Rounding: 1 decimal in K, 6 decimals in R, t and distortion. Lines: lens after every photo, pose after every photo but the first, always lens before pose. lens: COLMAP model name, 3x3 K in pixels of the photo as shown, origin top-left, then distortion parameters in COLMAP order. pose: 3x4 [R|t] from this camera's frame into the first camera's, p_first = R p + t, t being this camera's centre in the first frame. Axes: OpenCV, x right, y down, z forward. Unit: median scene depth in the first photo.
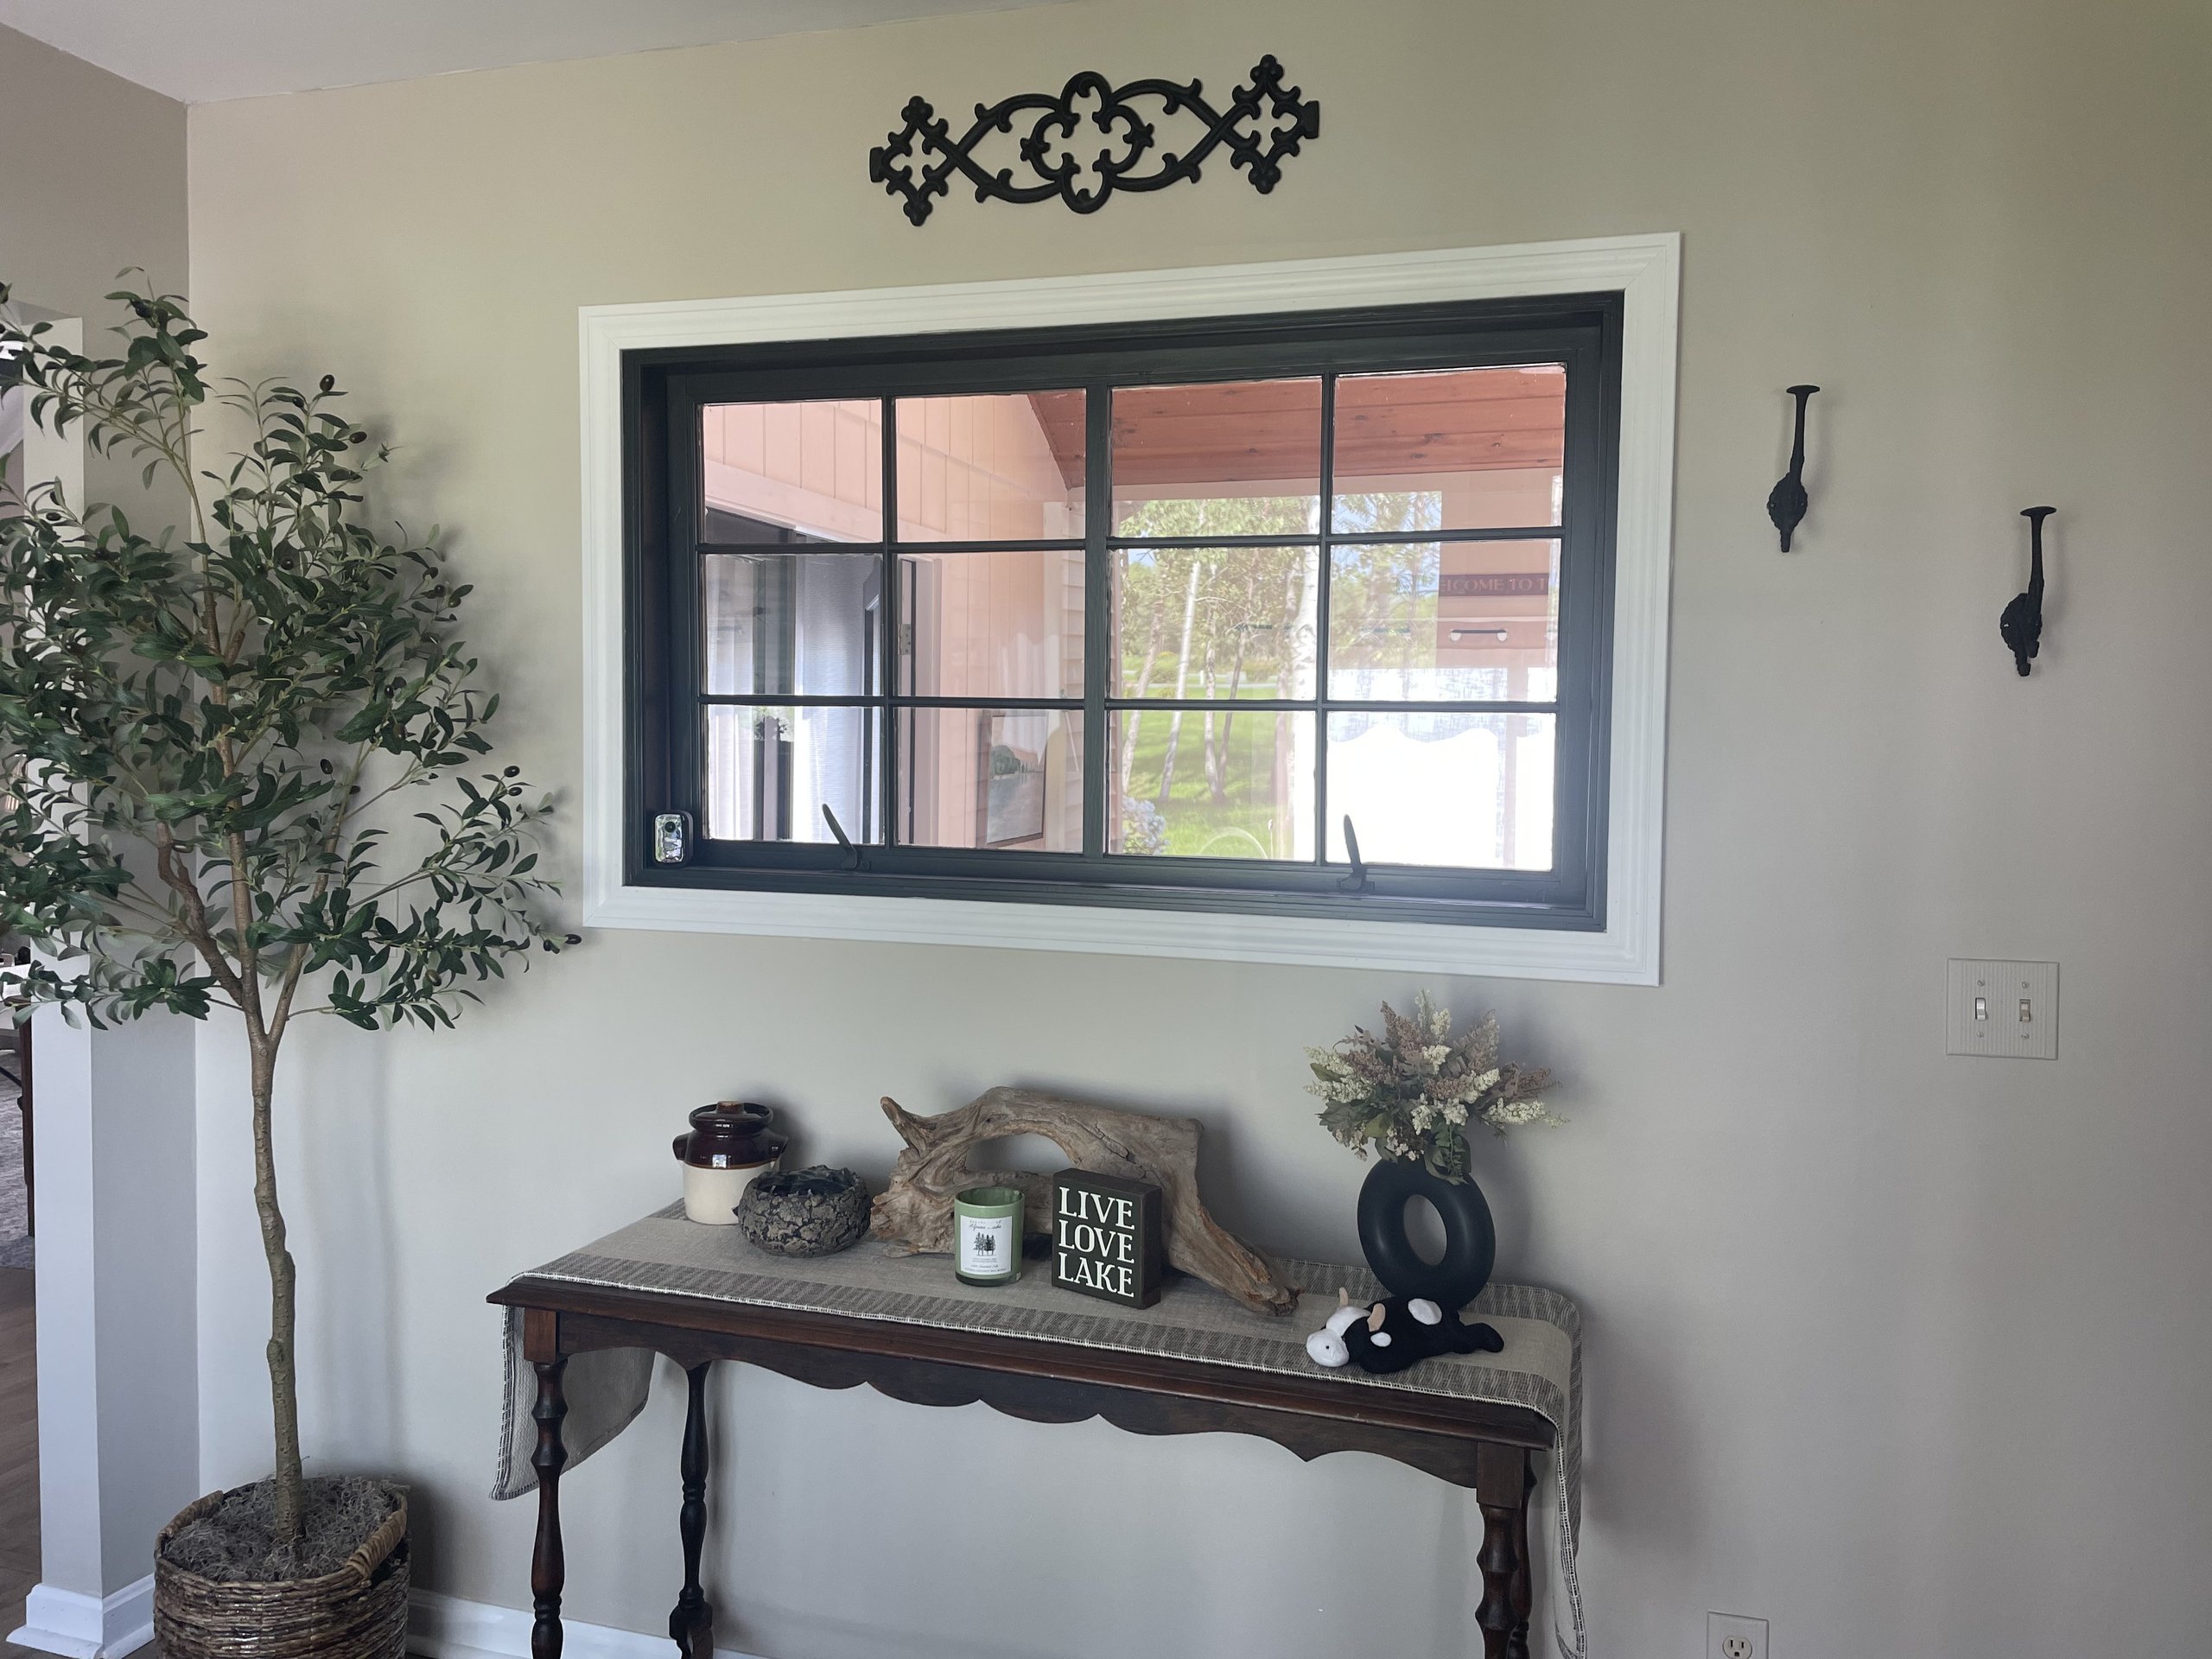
lens RADIAL K [[1572.0, 0, 1111.3], [0, 1572.0, 839.4], [0, 0, 1]] dist [0.045442, -0.002090]
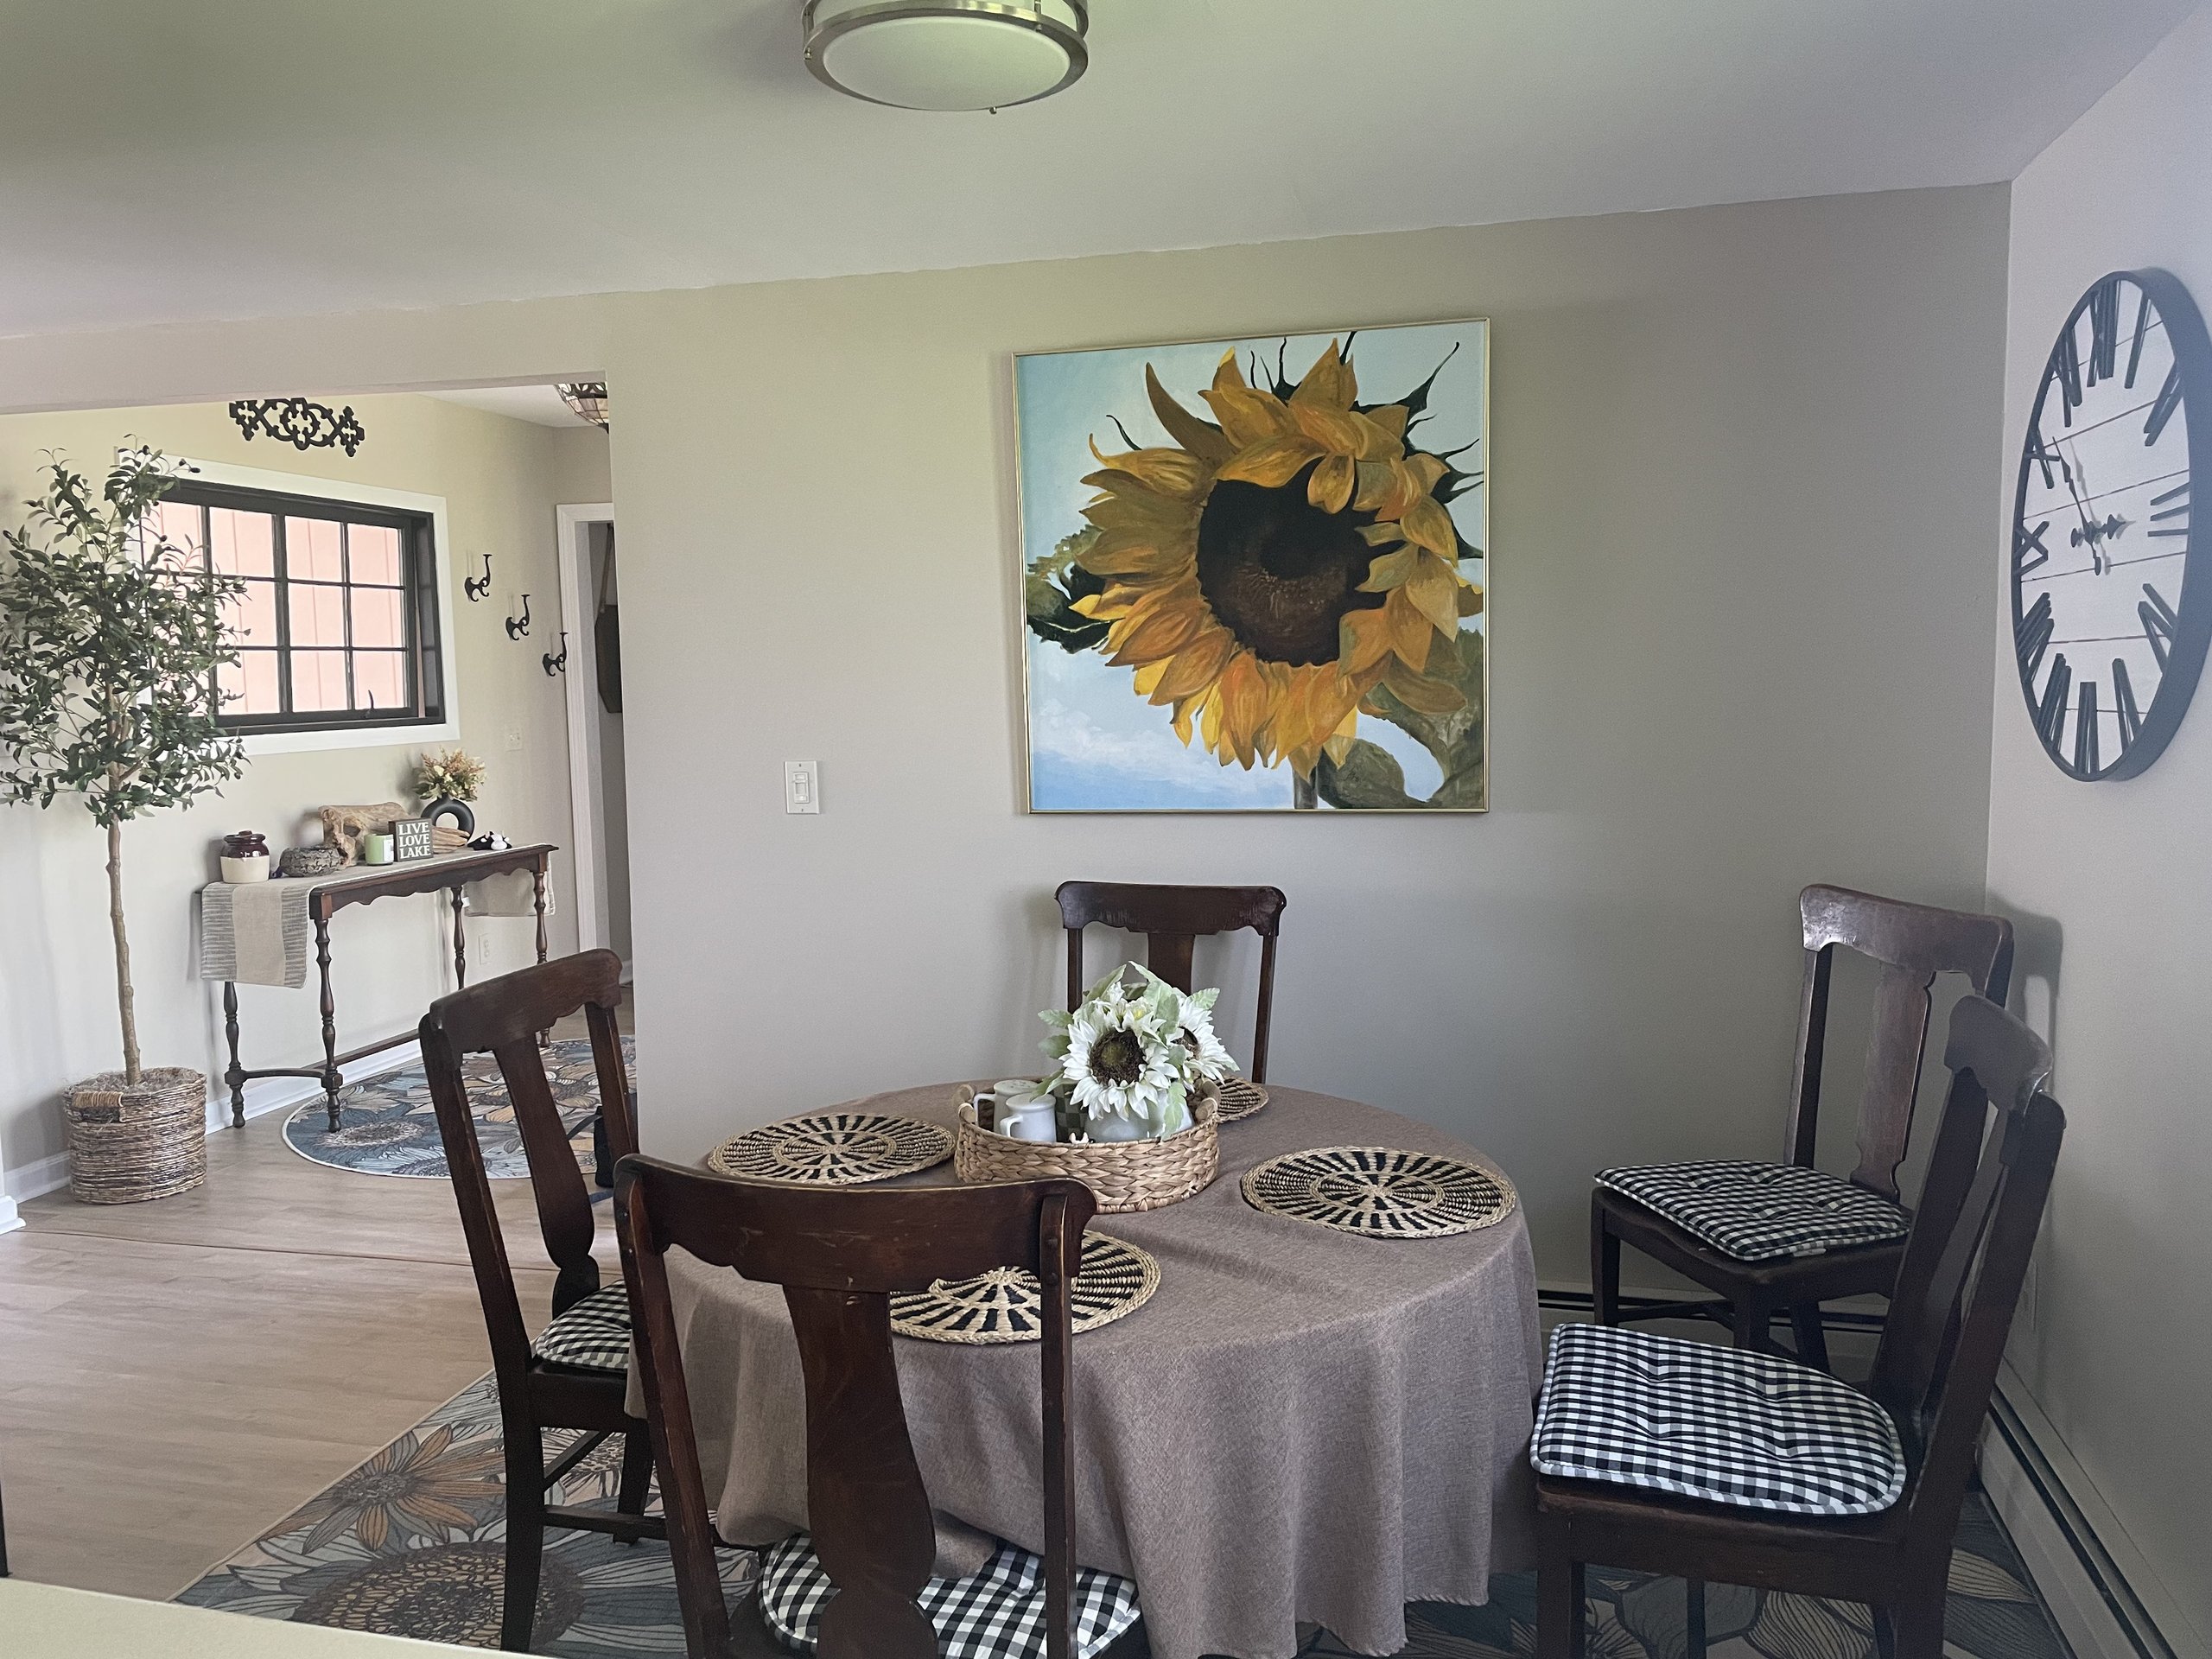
lens RADIAL K [[1654.7, 0, 1089.0], [0, 1654.7, 832.3], [0, 0, 1]] dist [0.119325, -0.183011]
pose [[-0.033238, -0.117937, 0.992465, -2.749611], [0.071413, 0.990195, 0.120059, -0.031140], [-0.996893, 0.074865, -0.024490, -0.121561]]
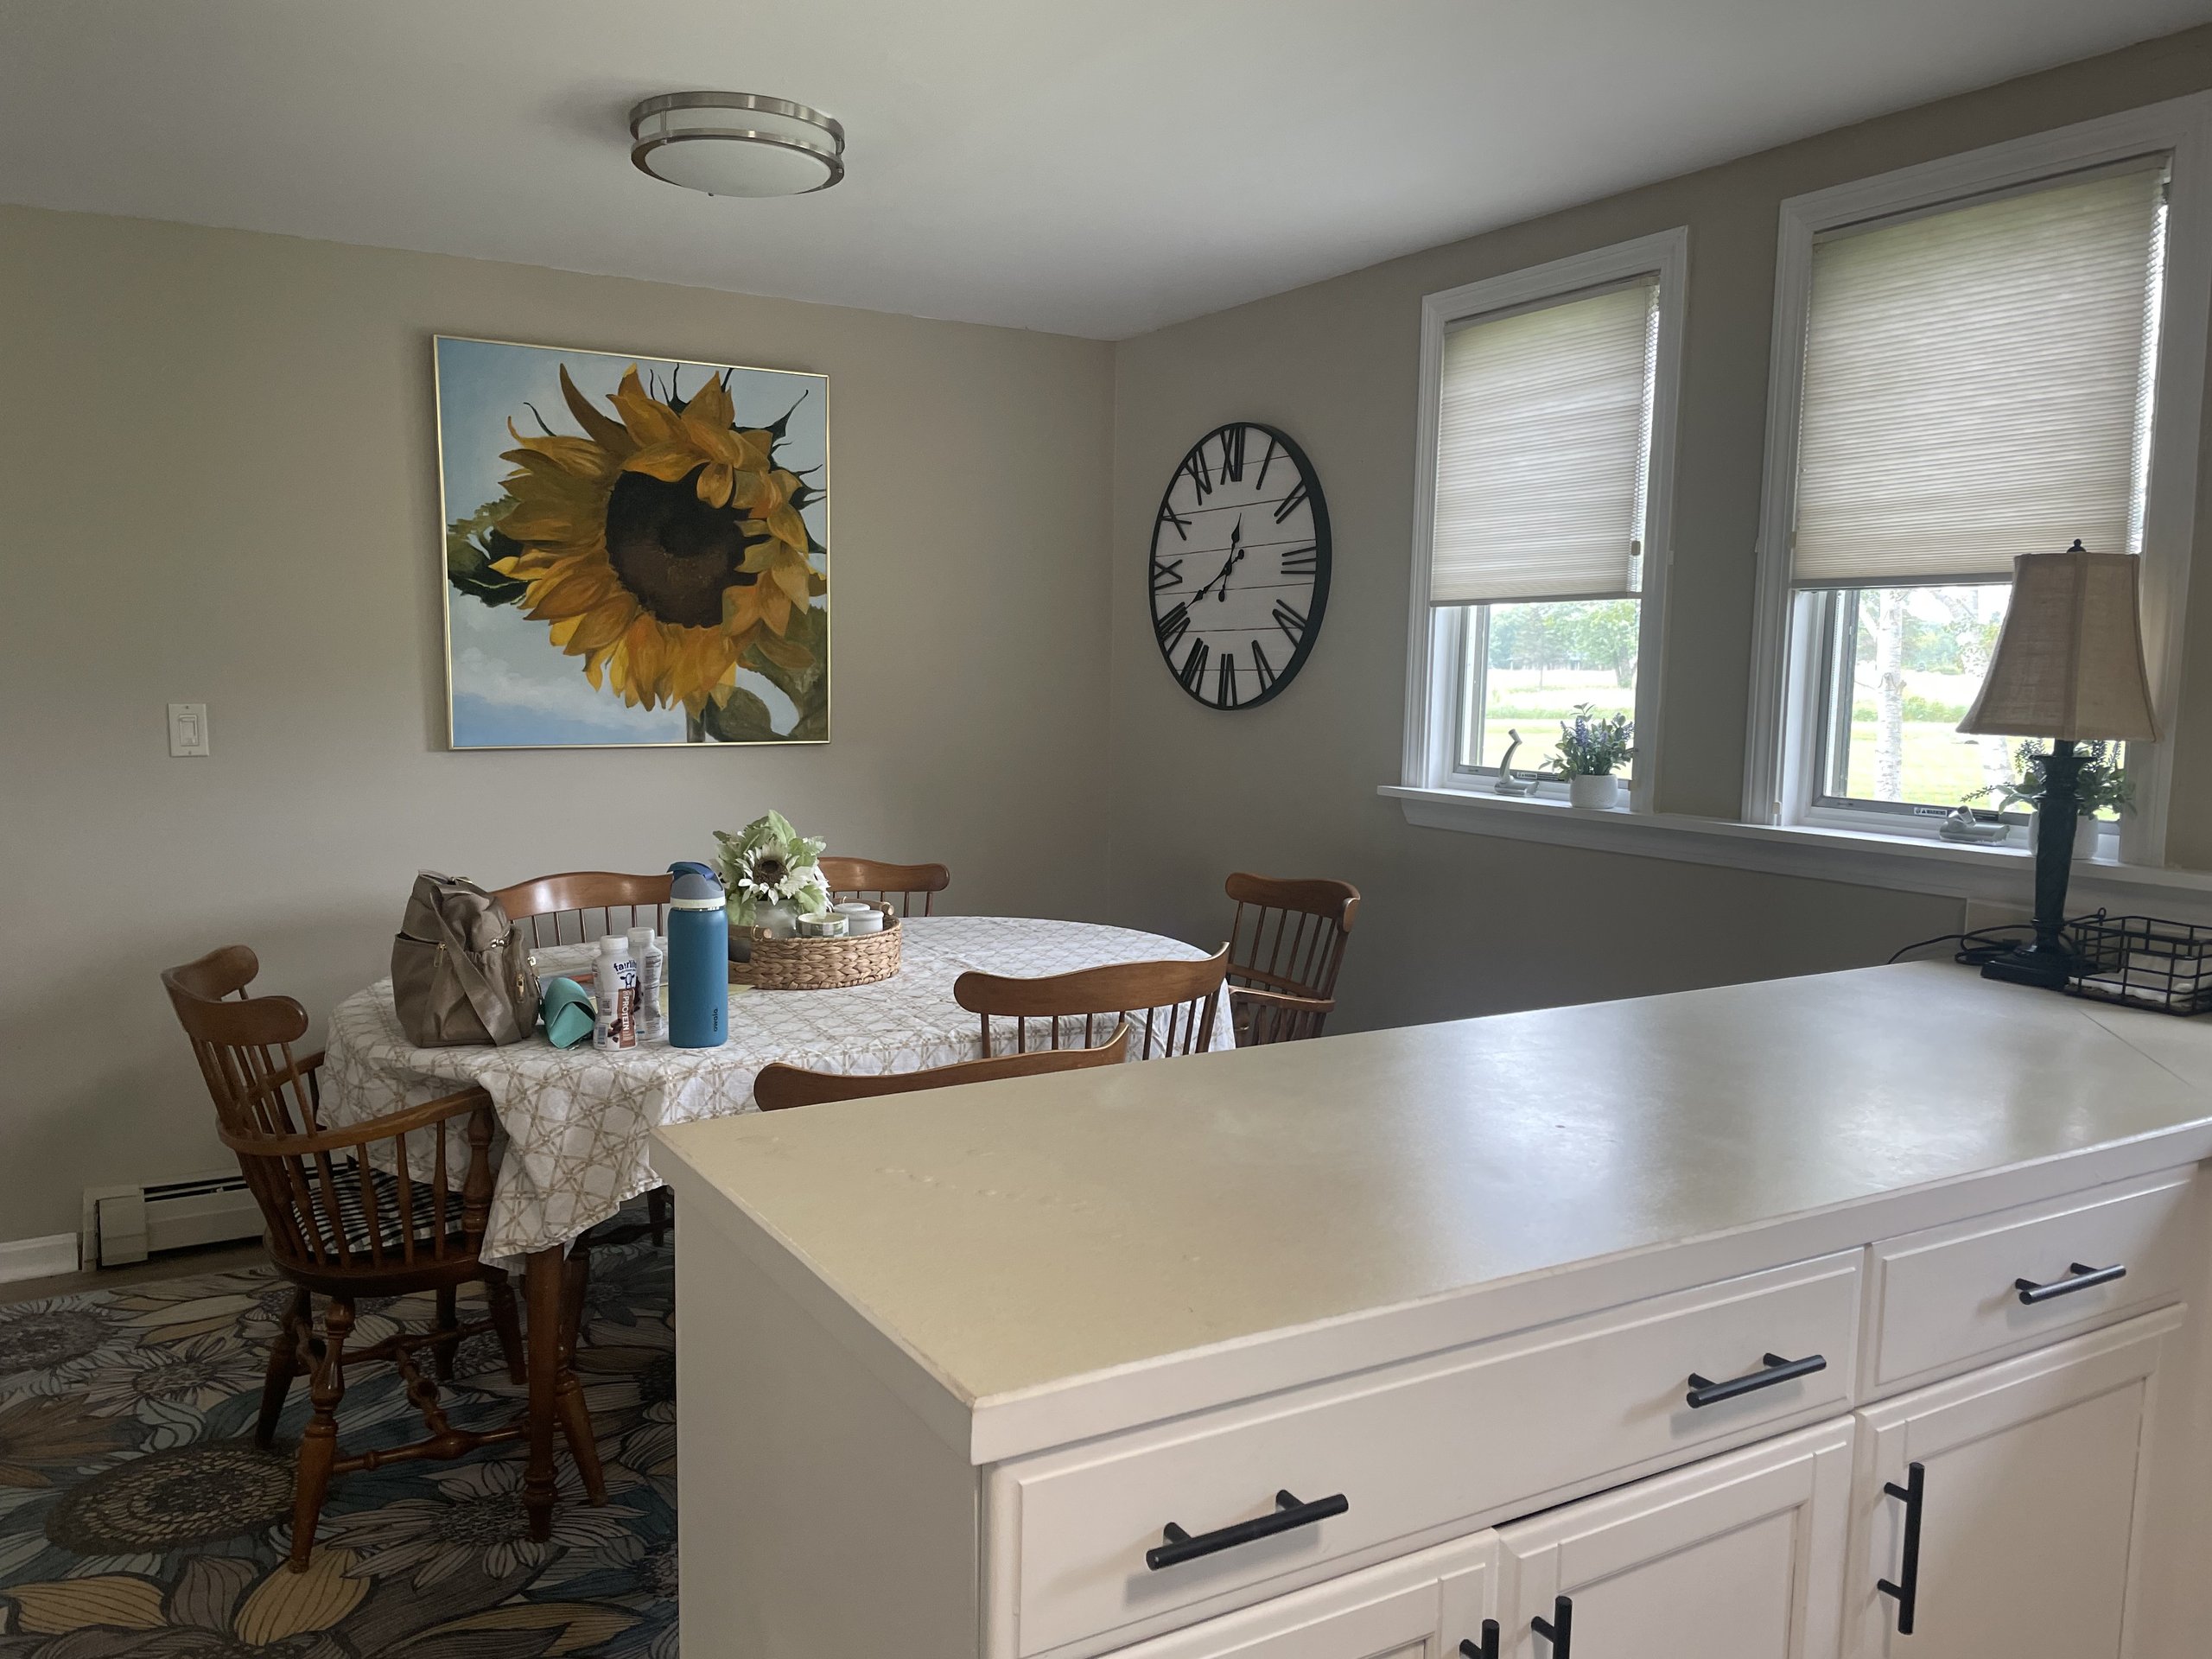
lens RADIAL K [[1673.7, 0, 1092.6], [0, 1673.7, 848.2], [0, 0, 1]] dist [0.084334, -0.098969]
pose [[-0.722671, -0.102285, 0.683582, -2.899826], [0.011476, 0.987078, 0.159830, -0.038850], [-0.691097, 0.123349, -0.712158, 0.720725]]
